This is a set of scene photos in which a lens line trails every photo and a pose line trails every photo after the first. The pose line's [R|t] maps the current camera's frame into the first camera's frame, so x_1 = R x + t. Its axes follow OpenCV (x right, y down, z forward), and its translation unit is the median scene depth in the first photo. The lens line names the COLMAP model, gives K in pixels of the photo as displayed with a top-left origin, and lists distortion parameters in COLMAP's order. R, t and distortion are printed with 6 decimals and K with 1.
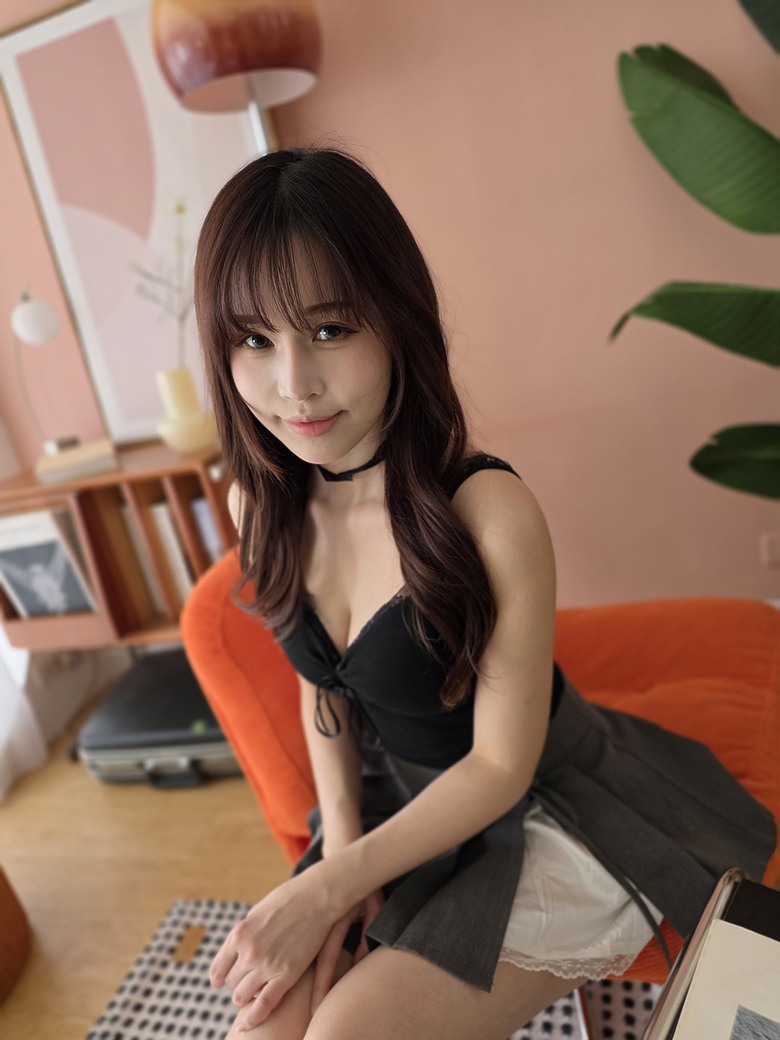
lens RADIAL K [[698.3, 0, 390.0], [0, 698.3, 520.0], [0, 0, 1]] dist [-0.001666, 0.000026]
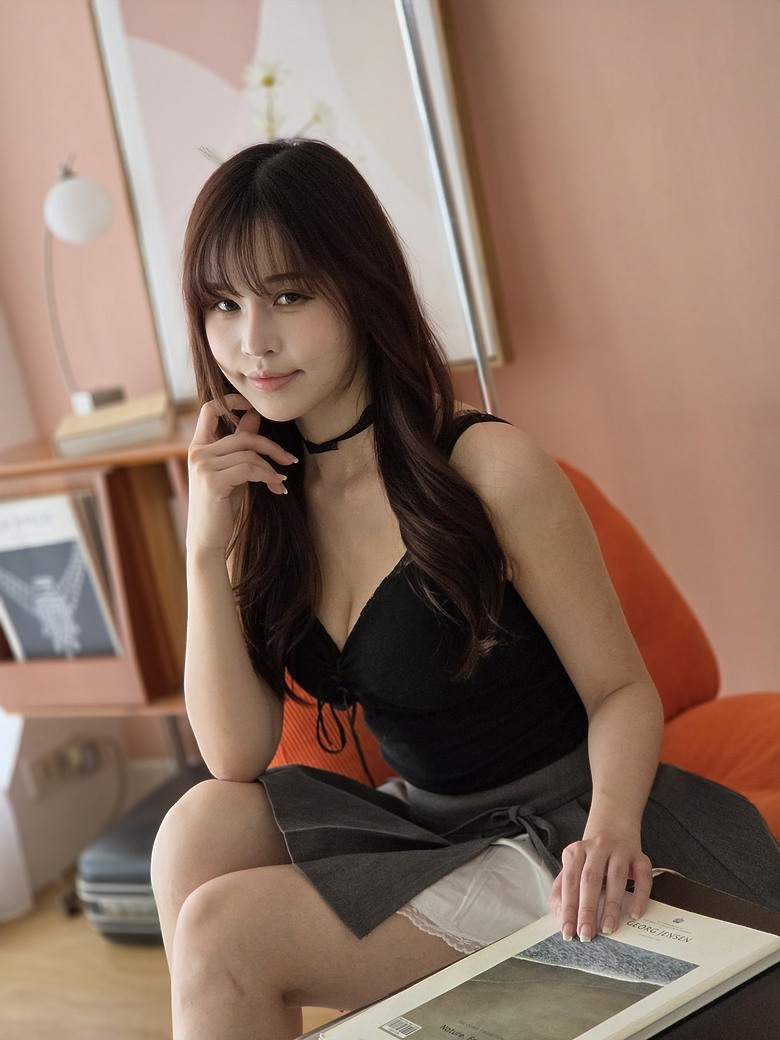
lens RADIAL K [[2100.9, 0, 390.0], [0, 2100.9, 520.0], [0, 0, 1]] dist [0.014101, -0.007729]
pose [[0.946450, 0.060322, -0.317166, 0.923307], [-0.082705, 0.994909, -0.057576, 0.210844], [0.312079, 0.080724, 0.946621, -1.680014]]
